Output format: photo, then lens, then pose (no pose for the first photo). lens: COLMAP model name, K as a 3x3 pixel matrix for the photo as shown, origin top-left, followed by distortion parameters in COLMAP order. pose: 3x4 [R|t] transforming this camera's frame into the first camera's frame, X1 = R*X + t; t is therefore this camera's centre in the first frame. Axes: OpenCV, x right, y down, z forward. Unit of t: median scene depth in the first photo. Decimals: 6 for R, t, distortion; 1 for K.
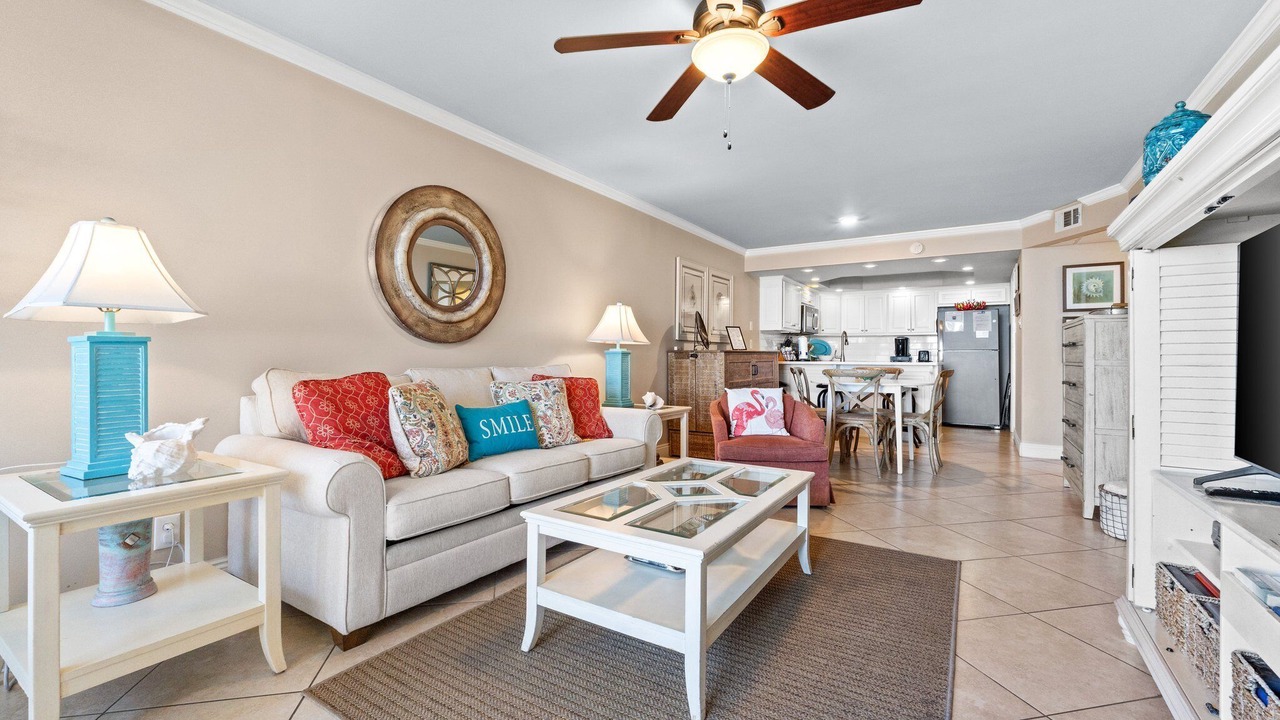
lens RADIAL K [[542.9, 0, 623.8], [0, 542.9, 352.6], [0, 0, 1]] dist [-0.007299, -0.000208]
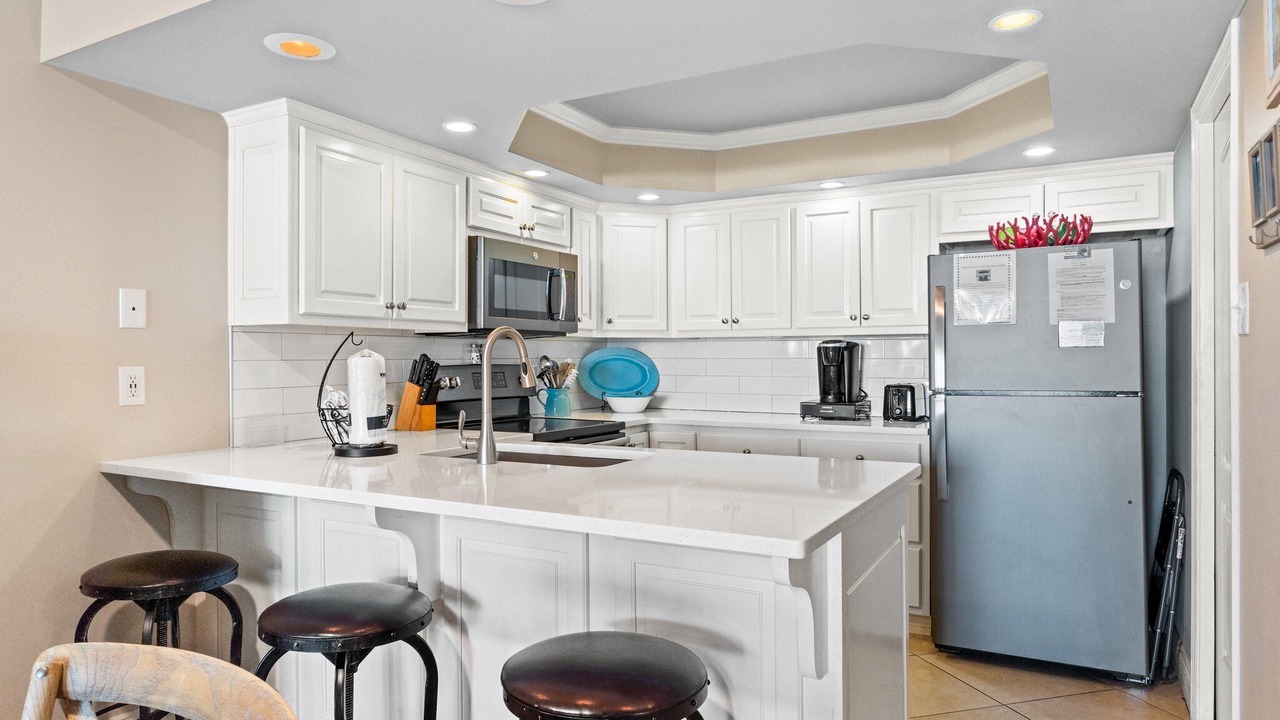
lens RADIAL K [[734.1, 0, 642.4], [0, 734.1, 355.6], [0, 0, 1]] dist [0.002766, 0.000577]
pose [[0.999174, -0.009192, 0.039585, 0.411821], [0.009079, 0.999954, 0.003049, -0.024693], [-0.039611, -0.002687, 0.999212, 0.616461]]
